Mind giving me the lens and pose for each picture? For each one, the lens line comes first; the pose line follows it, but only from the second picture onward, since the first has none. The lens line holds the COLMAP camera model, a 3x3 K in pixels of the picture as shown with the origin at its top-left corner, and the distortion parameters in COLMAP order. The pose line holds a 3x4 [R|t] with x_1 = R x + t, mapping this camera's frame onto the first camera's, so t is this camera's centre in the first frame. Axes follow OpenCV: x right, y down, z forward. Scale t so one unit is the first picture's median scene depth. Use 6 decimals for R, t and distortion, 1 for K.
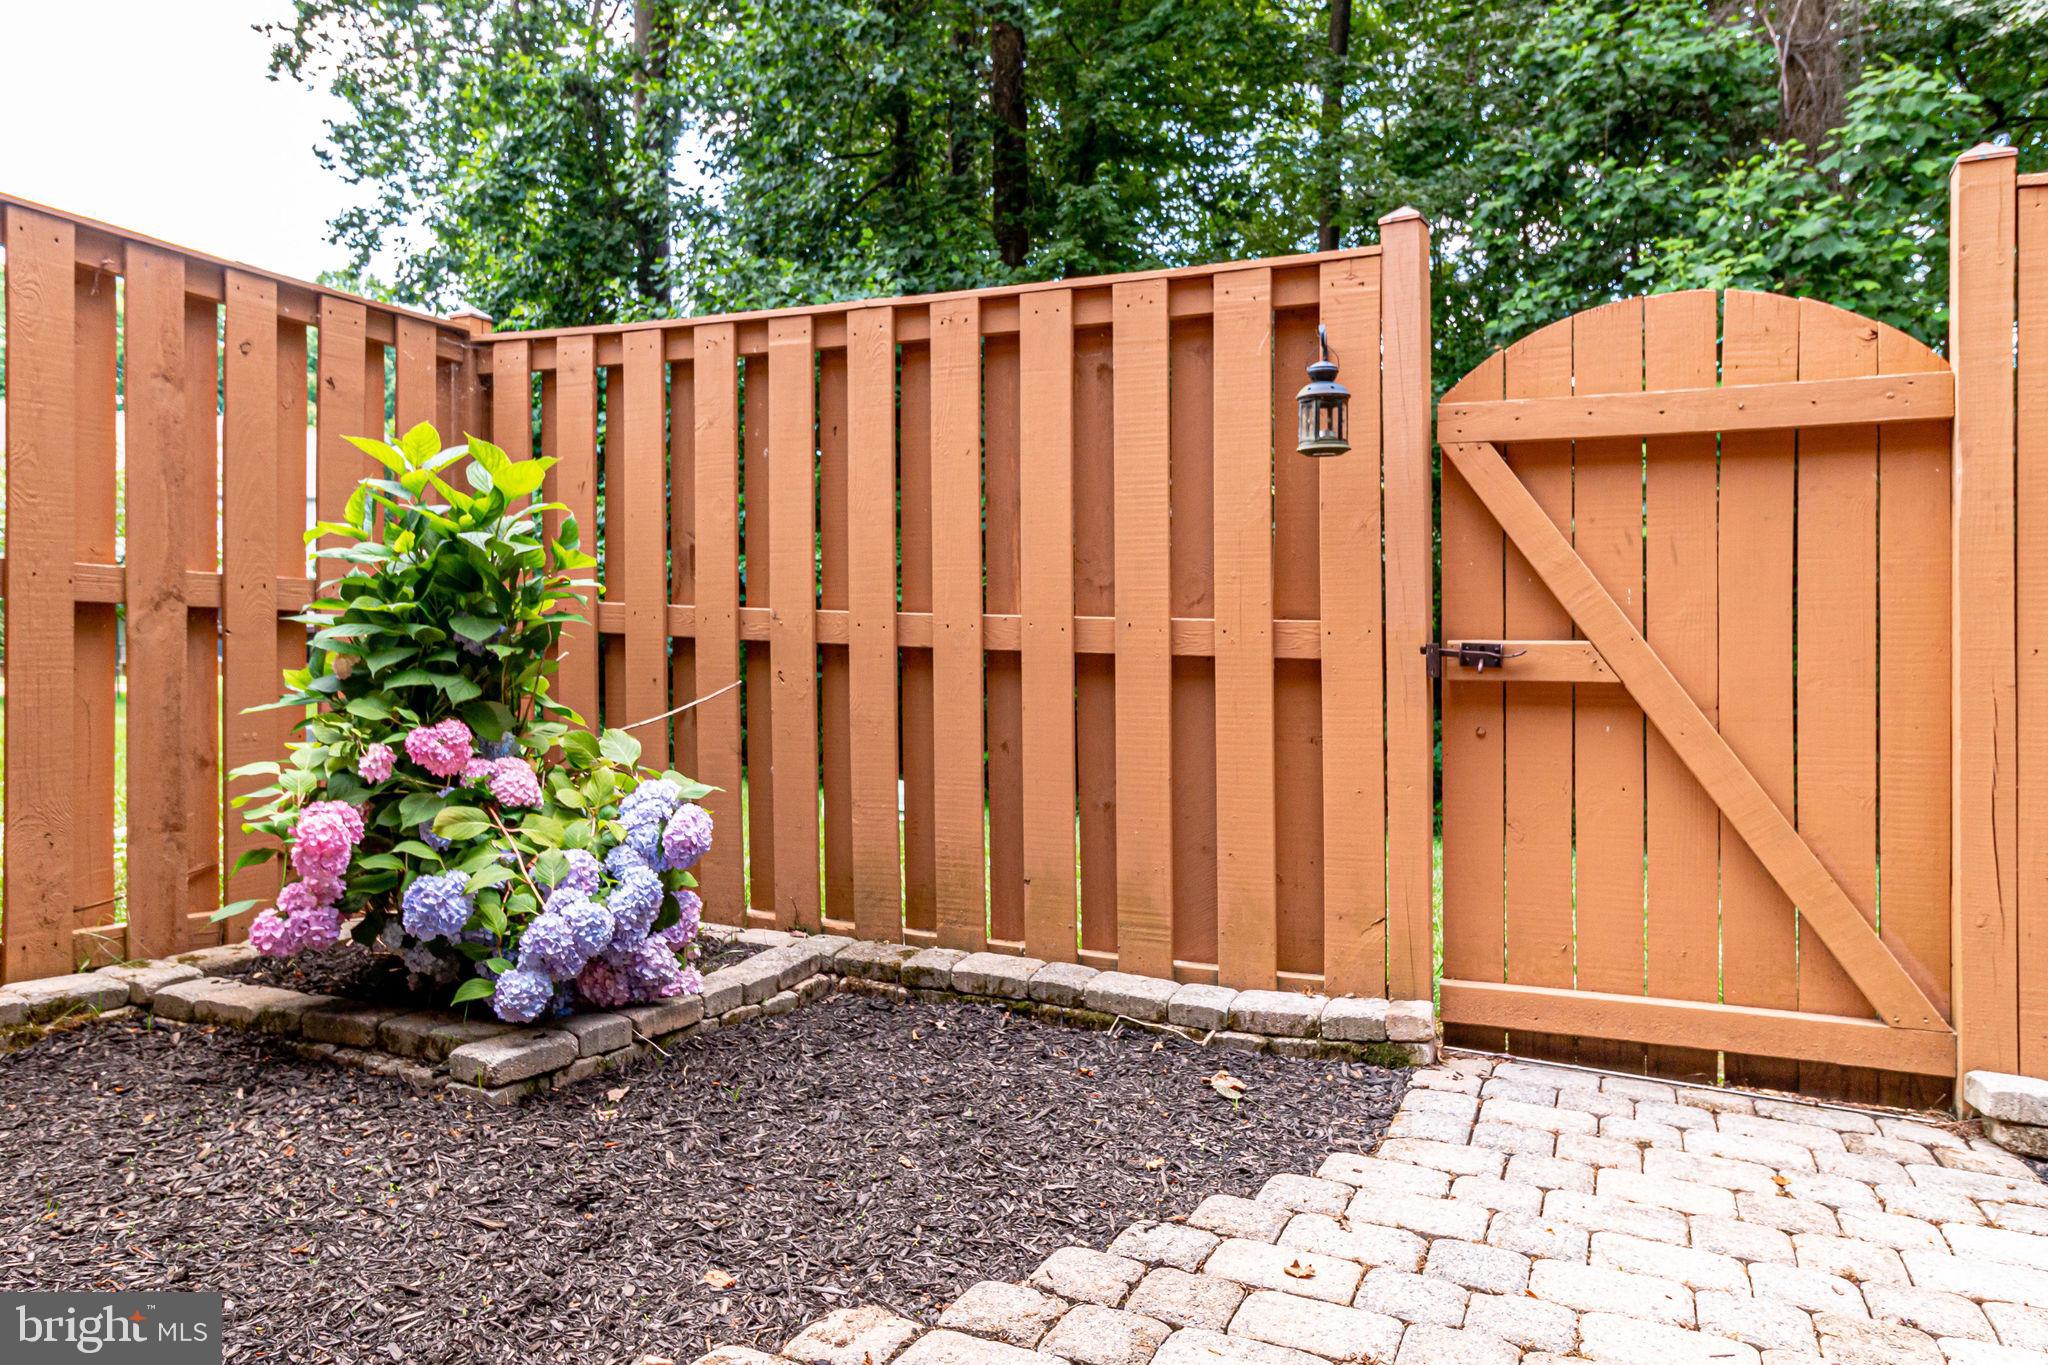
lens RADIAL K [[1315.1, 0, 1030.9], [0, 1315.1, 616.0], [0, 0, 1]] dist [0.002576, 0.000550]
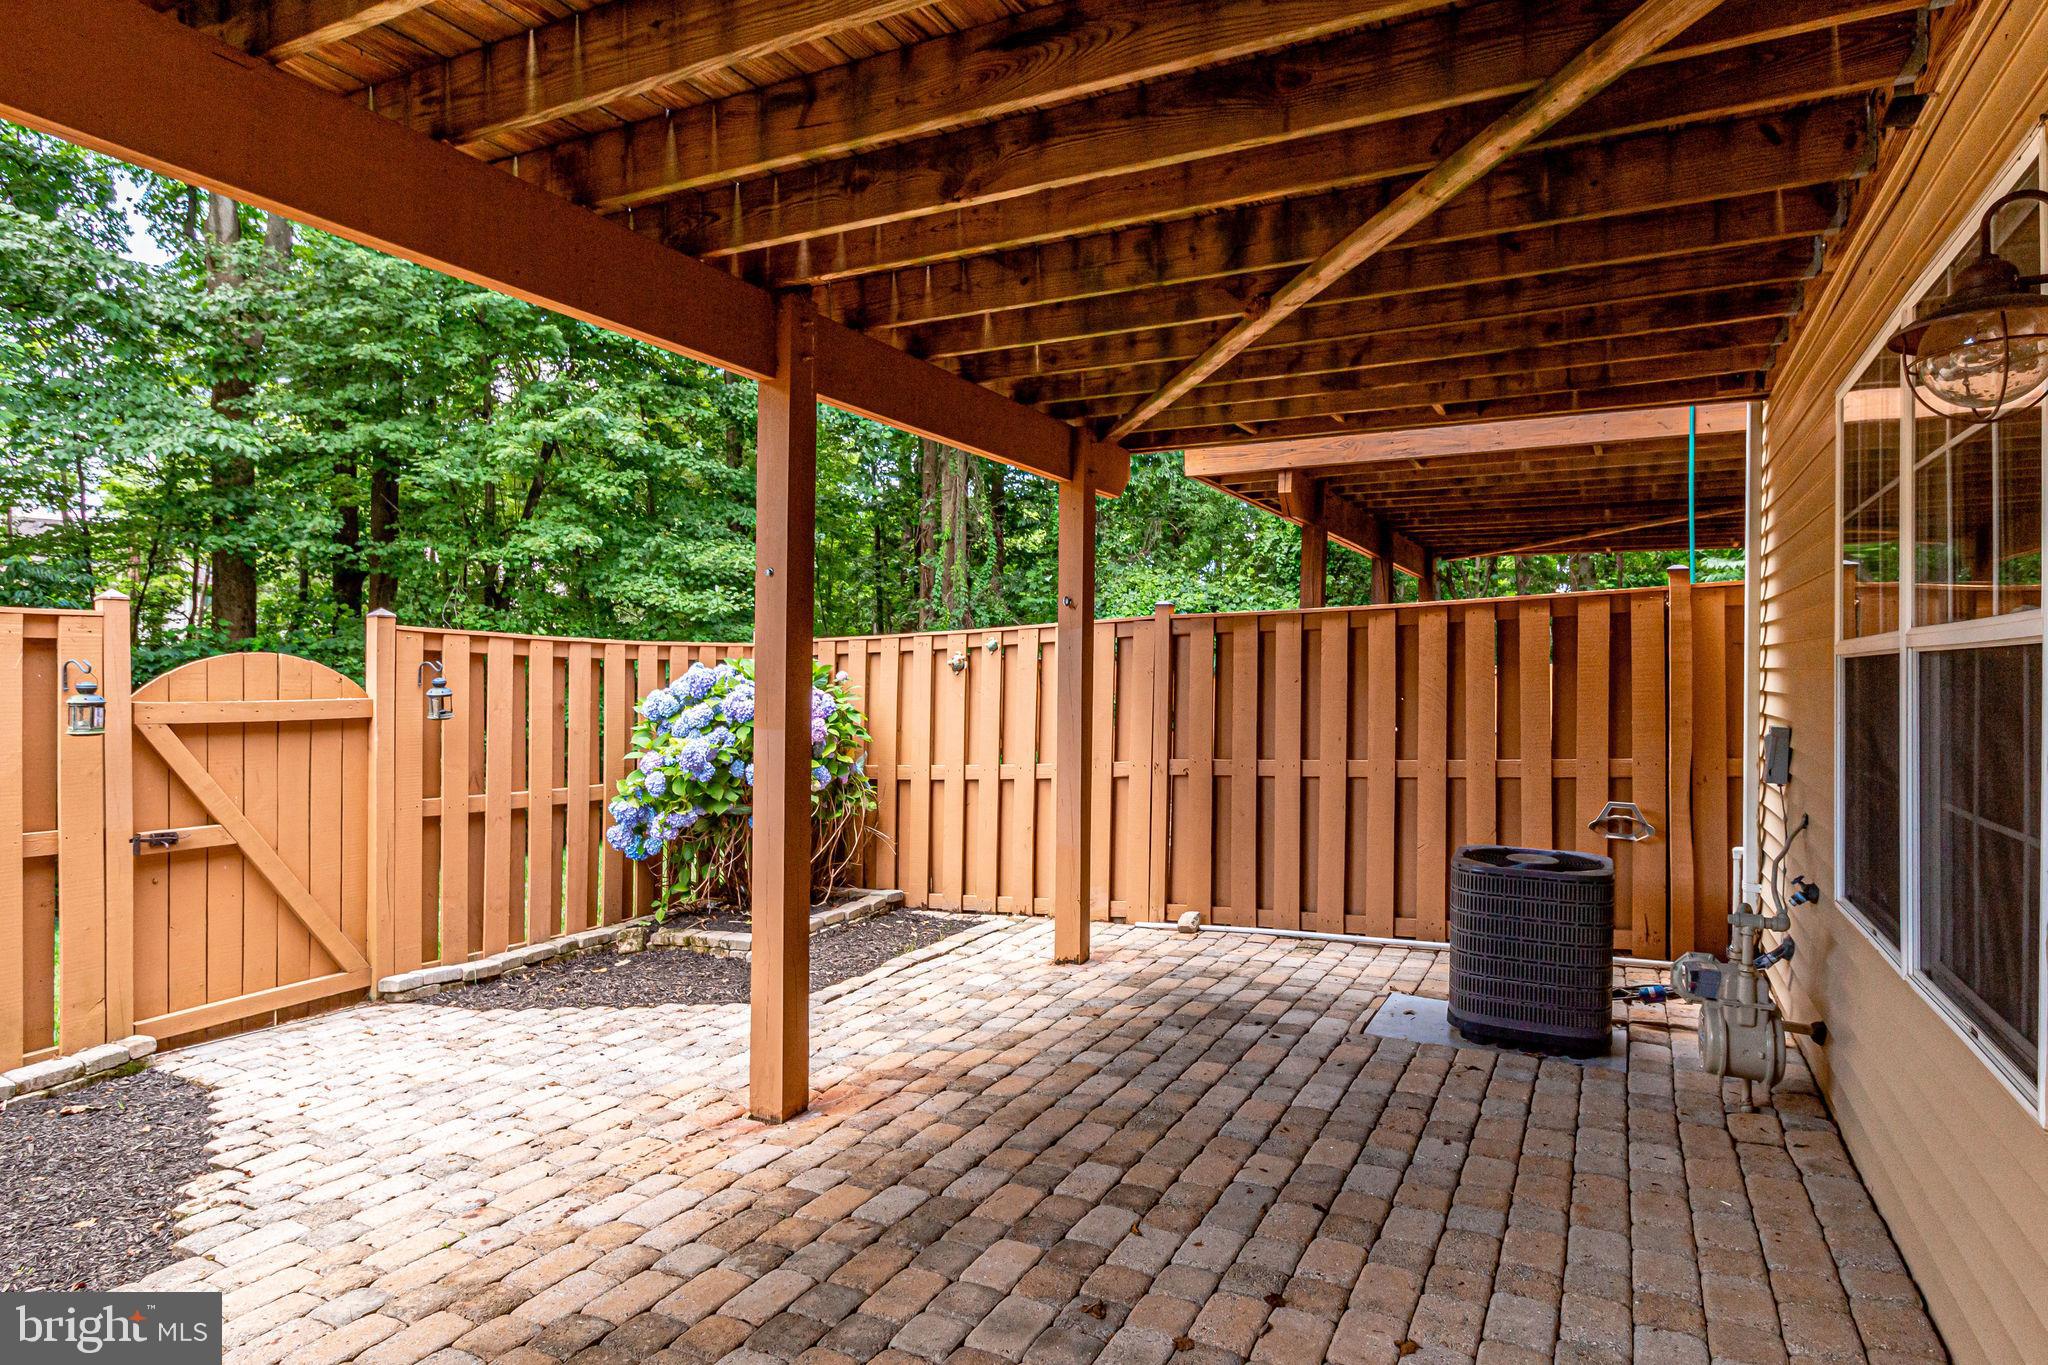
lens RADIAL K [[1116.7, 0, 1024.0], [0, 1116.7, 682.5], [0, 0, 1]] dist [-0.003220, 0.000525]
pose [[0.076306, -0.003328, 0.997079, -1.143141], [0.003896, 0.999988, 0.003040, -0.192673], [-0.997077, 0.003653, 0.076318, -0.334217]]
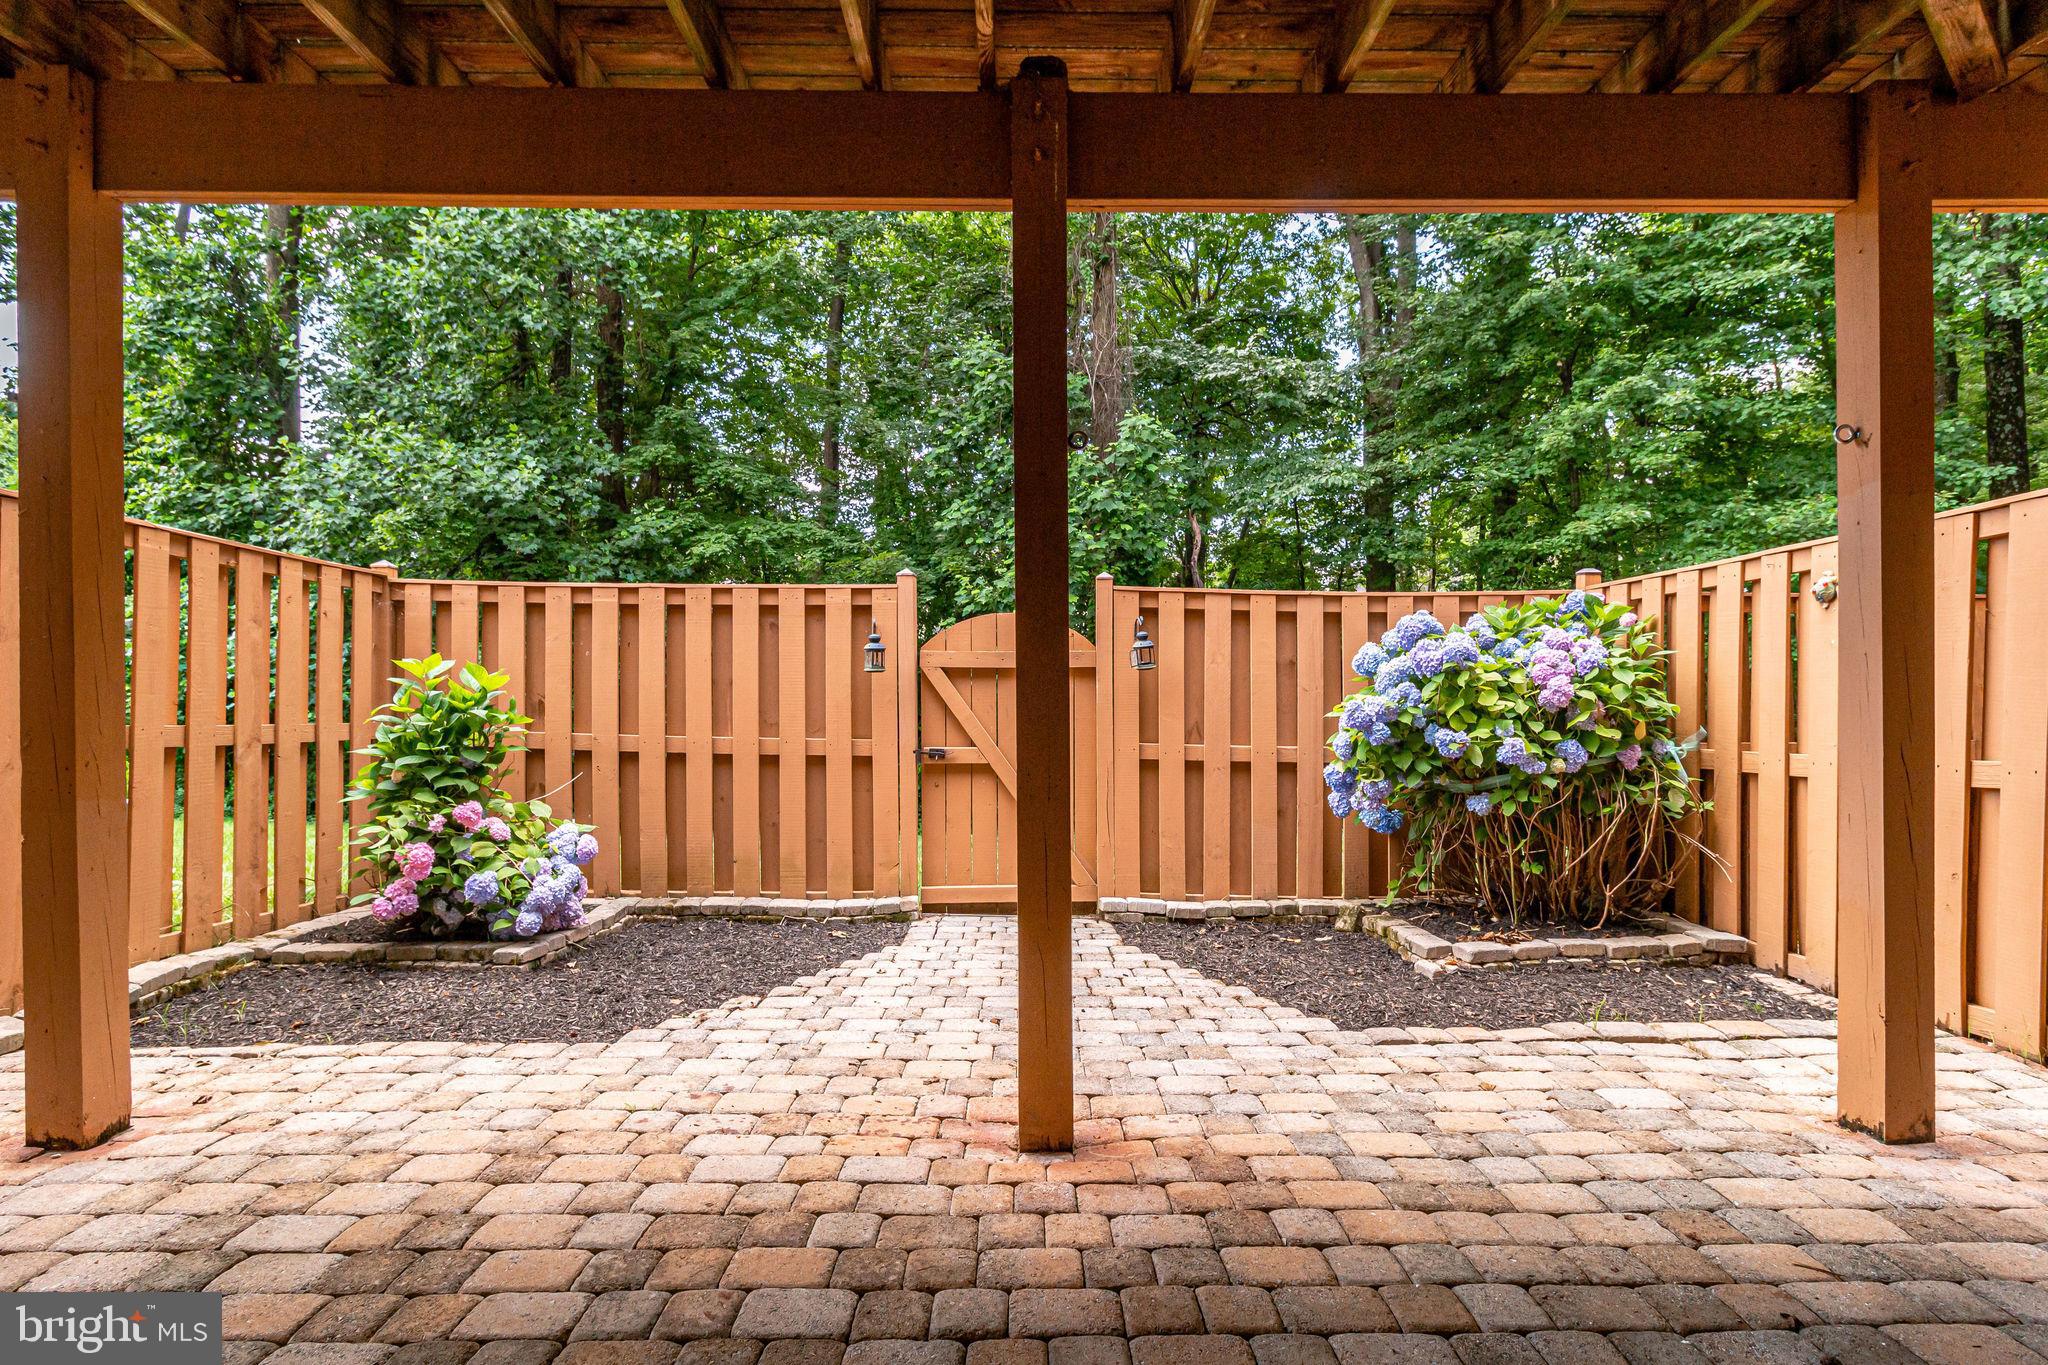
lens RADIAL K [[968.8, 0, 1024.0], [0, 968.8, 682.5], [0, 0, 1]] dist [-0.003309, -0.000321]
pose [[0.910228, 0.000014, 0.414109, -0.265815], [-0.000180, 1.000000, 0.000363, -0.105310], [-0.414108, -0.000405, 0.910227, -0.734502]]
